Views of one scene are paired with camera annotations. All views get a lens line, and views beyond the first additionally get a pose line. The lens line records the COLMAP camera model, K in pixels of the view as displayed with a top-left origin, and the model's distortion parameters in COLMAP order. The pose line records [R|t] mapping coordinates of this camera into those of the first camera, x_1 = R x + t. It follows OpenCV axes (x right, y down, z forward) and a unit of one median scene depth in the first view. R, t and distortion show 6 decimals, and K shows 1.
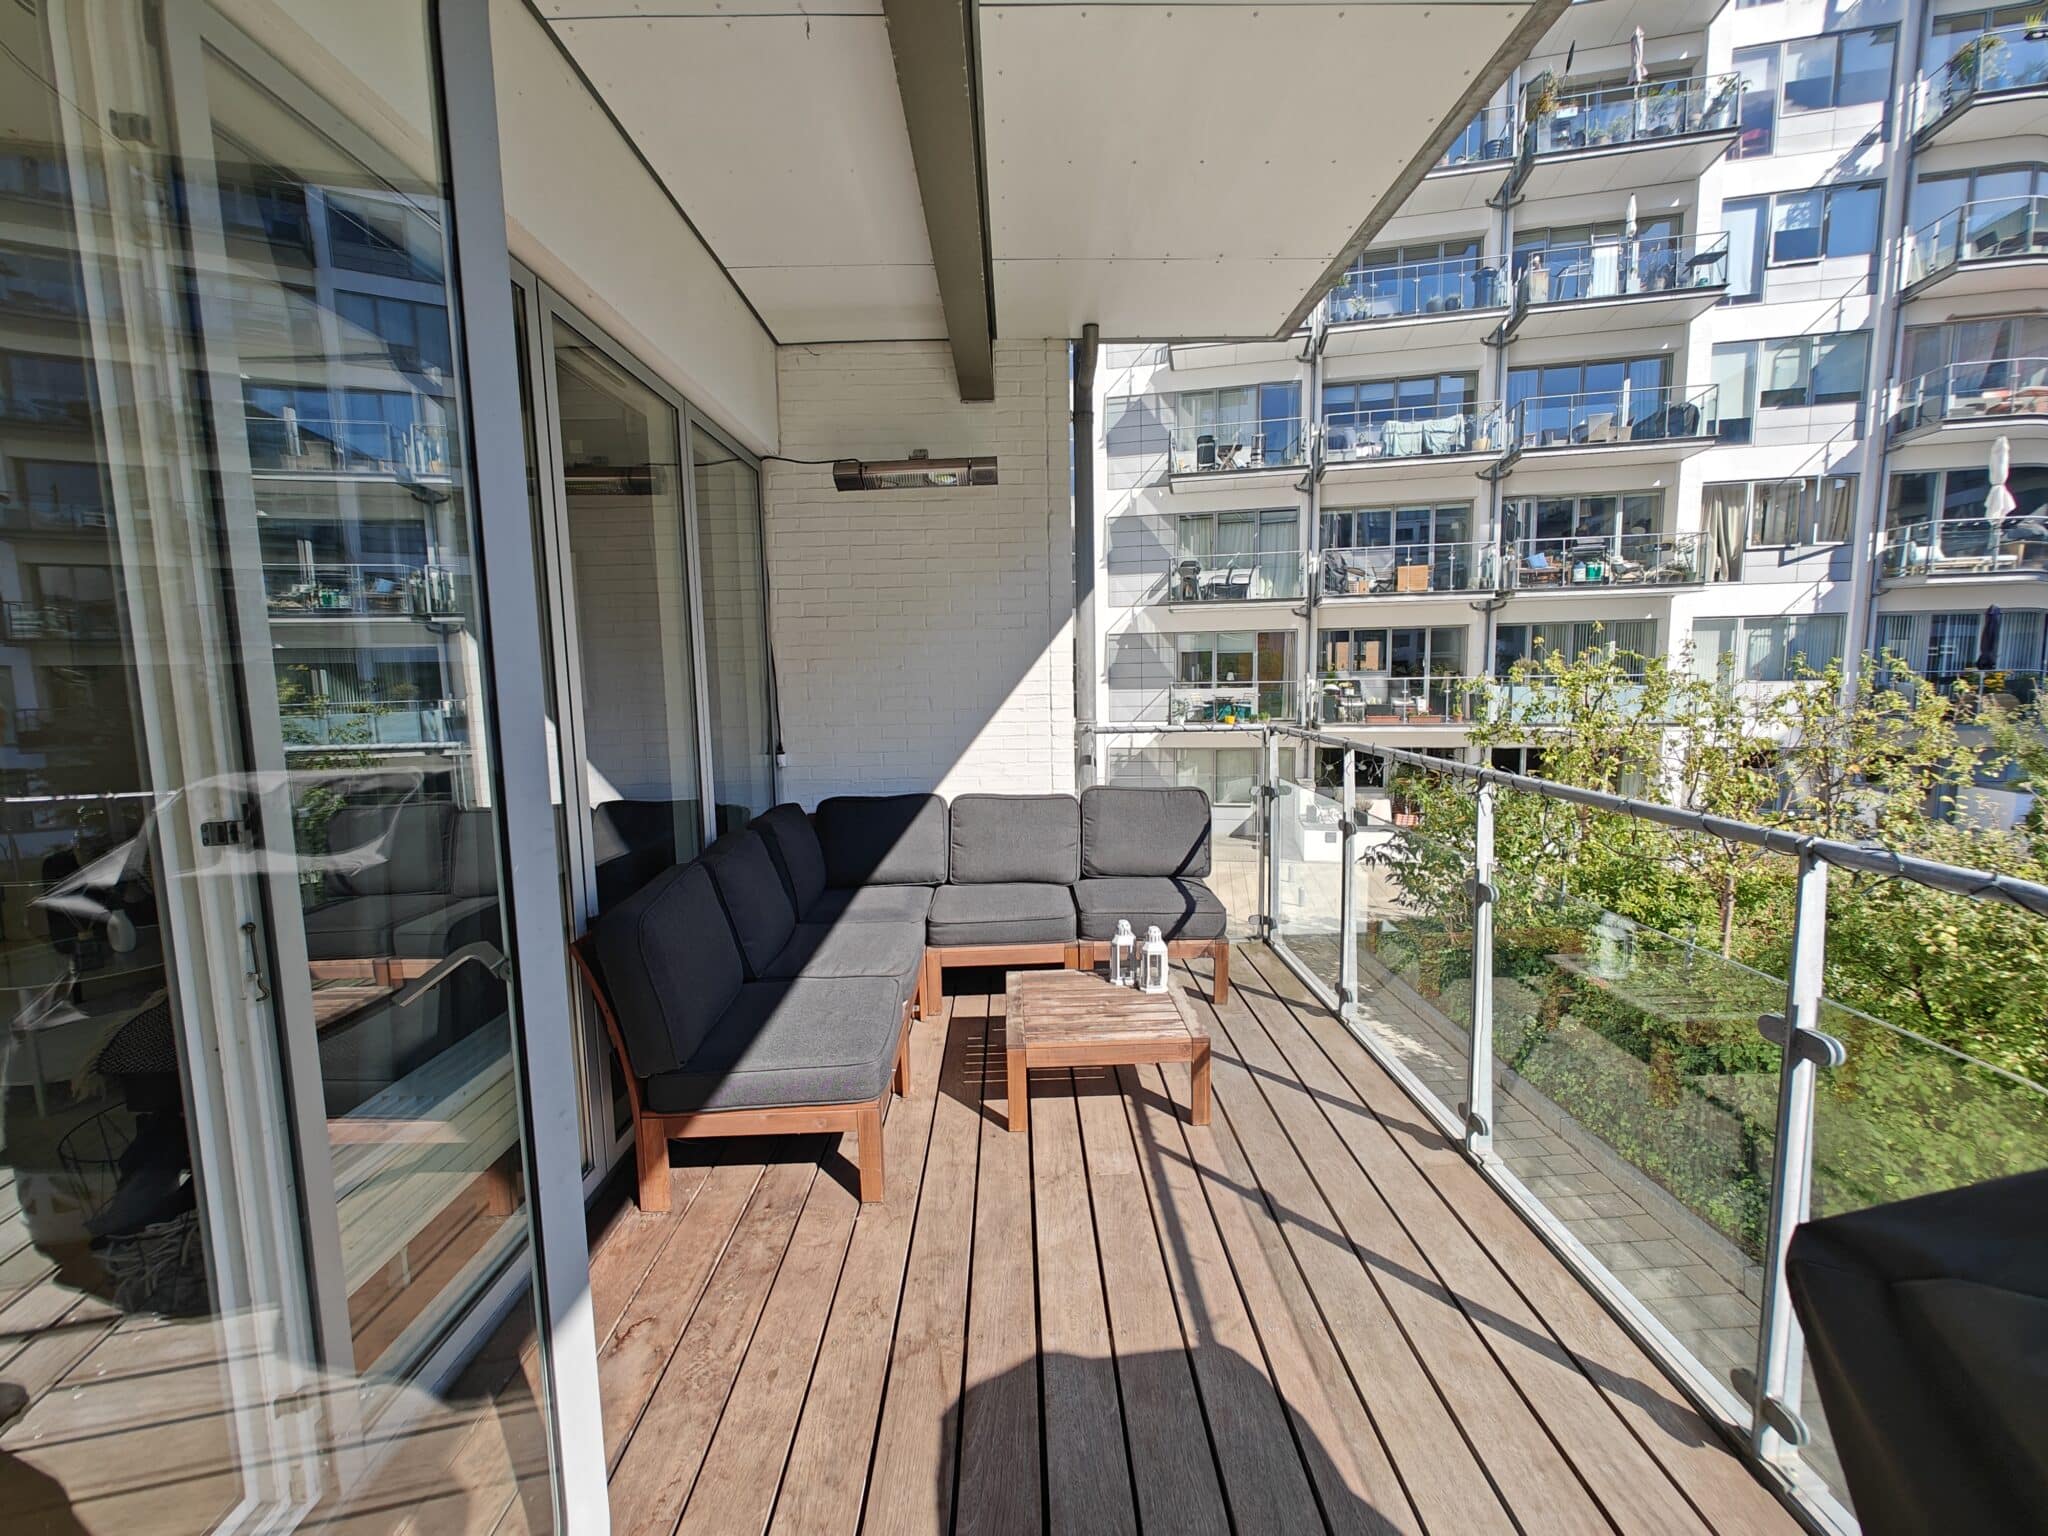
lens RADIAL K [[836.7, 0, 1028.9], [0, 836.7, 764.1], [0, 0, 1]] dist [0.003897, 0.000549]
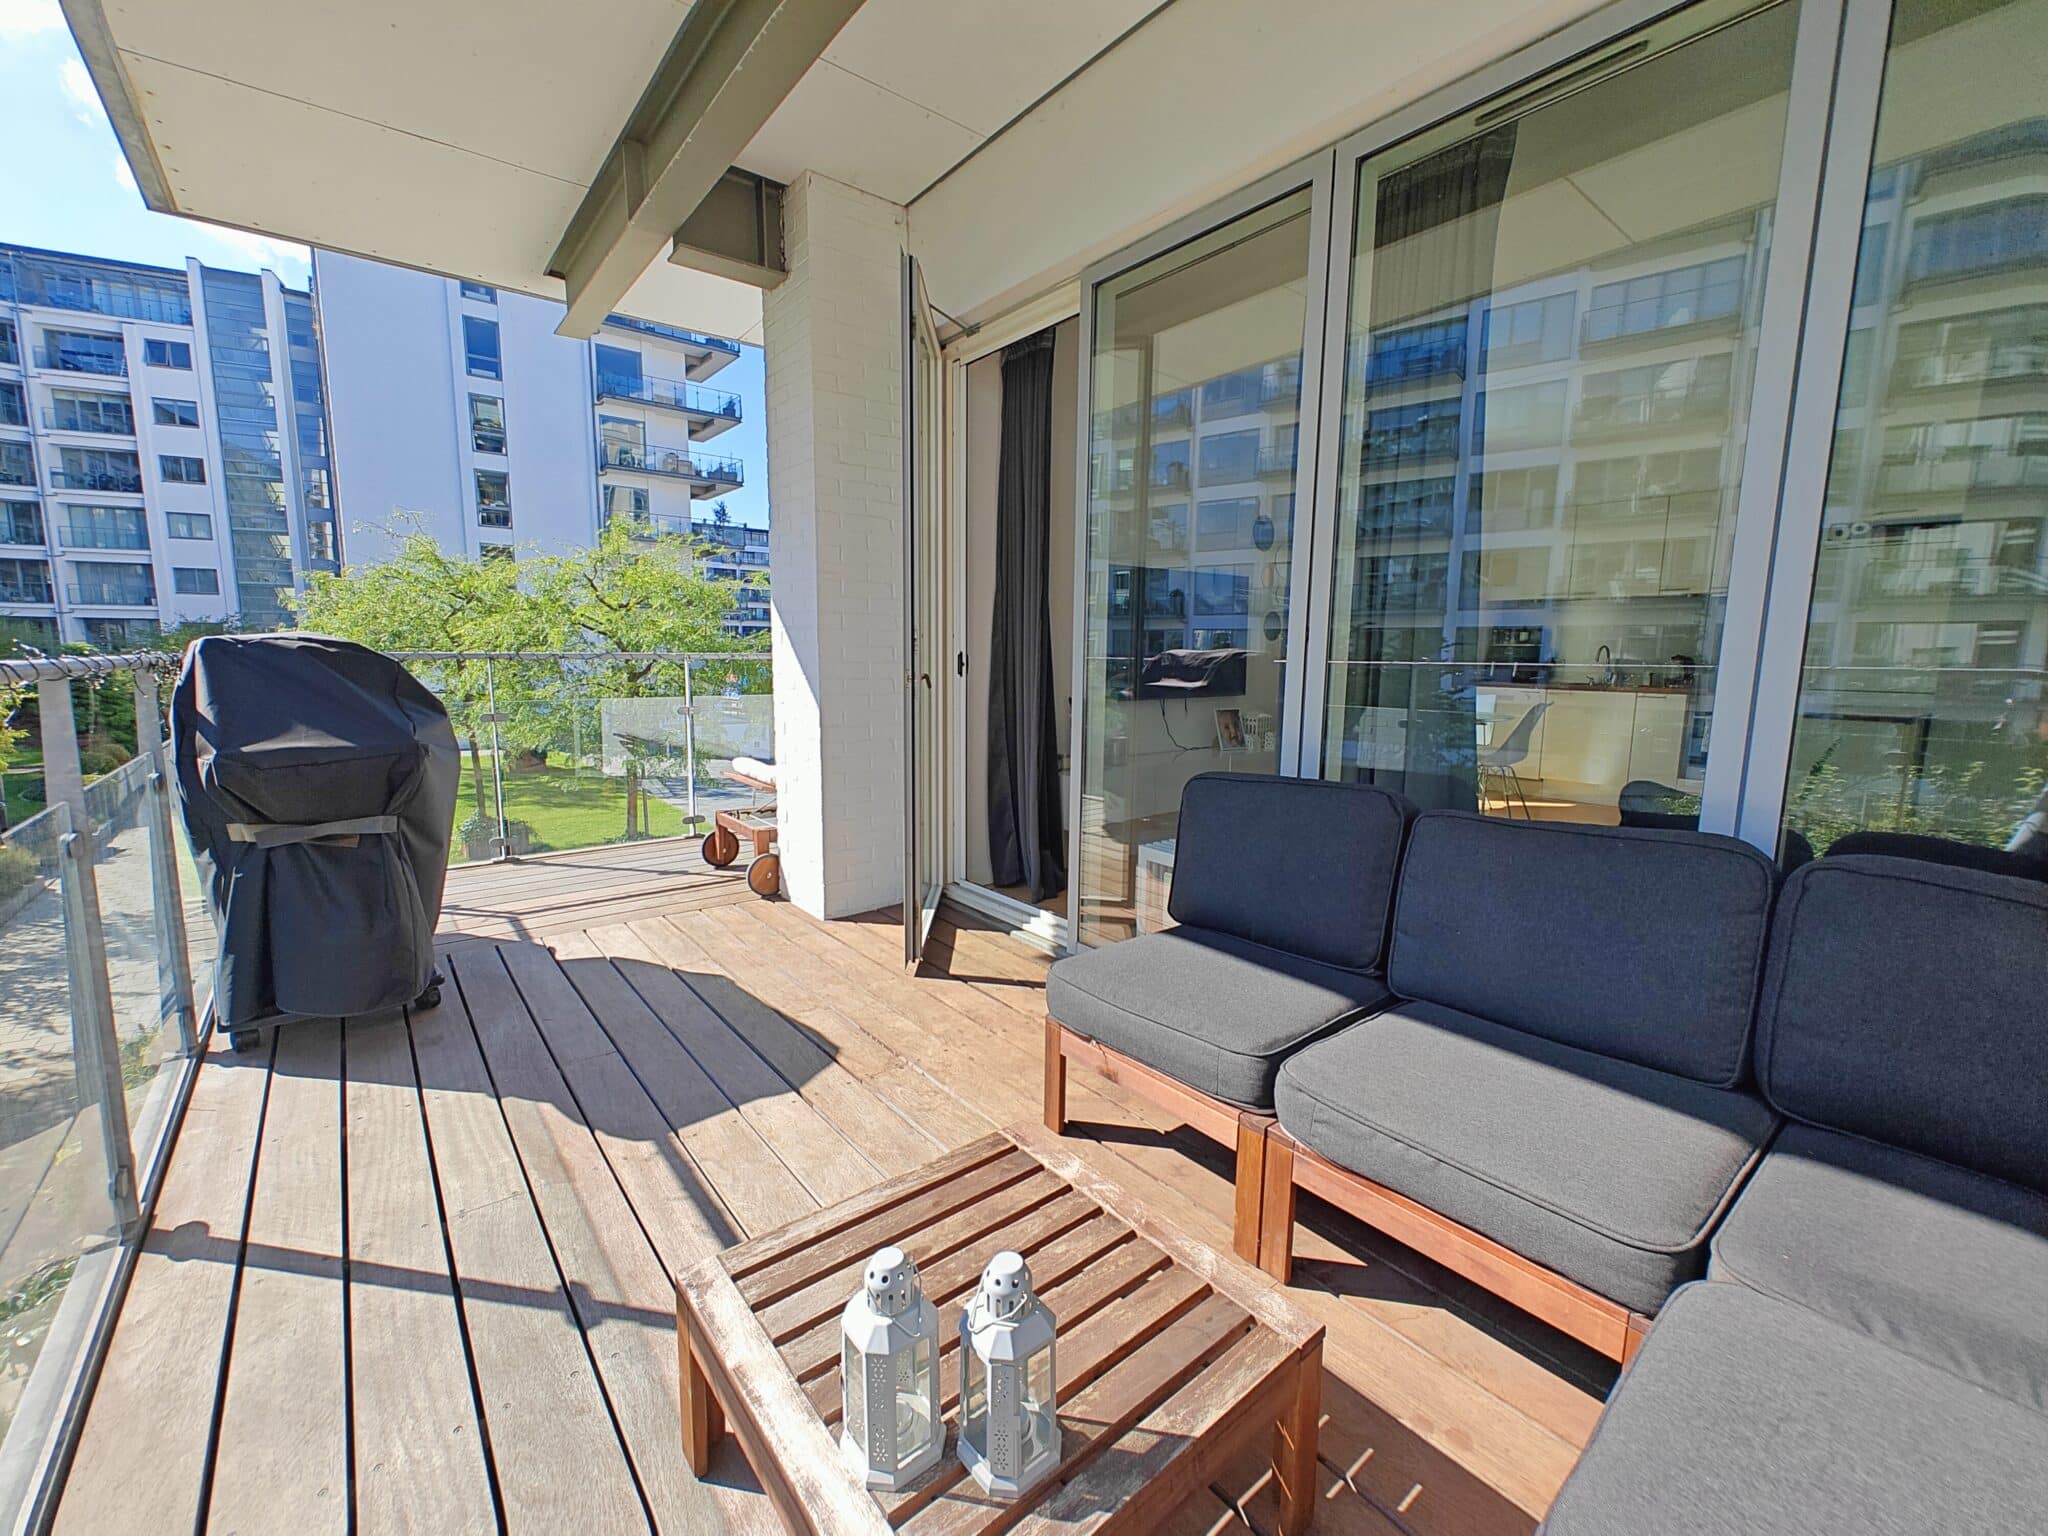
lens RADIAL K [[836.7, 0, 1026.4], [0, 836.7, 775.3], [0, 0, 1]] dist [0.003897, 0.000549]
pose [[-0.787581, 0.087860, -0.609915, 0.498637], [-0.067680, 0.971461, 0.227338, -0.078268], [0.612483, 0.220326, -0.759158, 2.179410]]
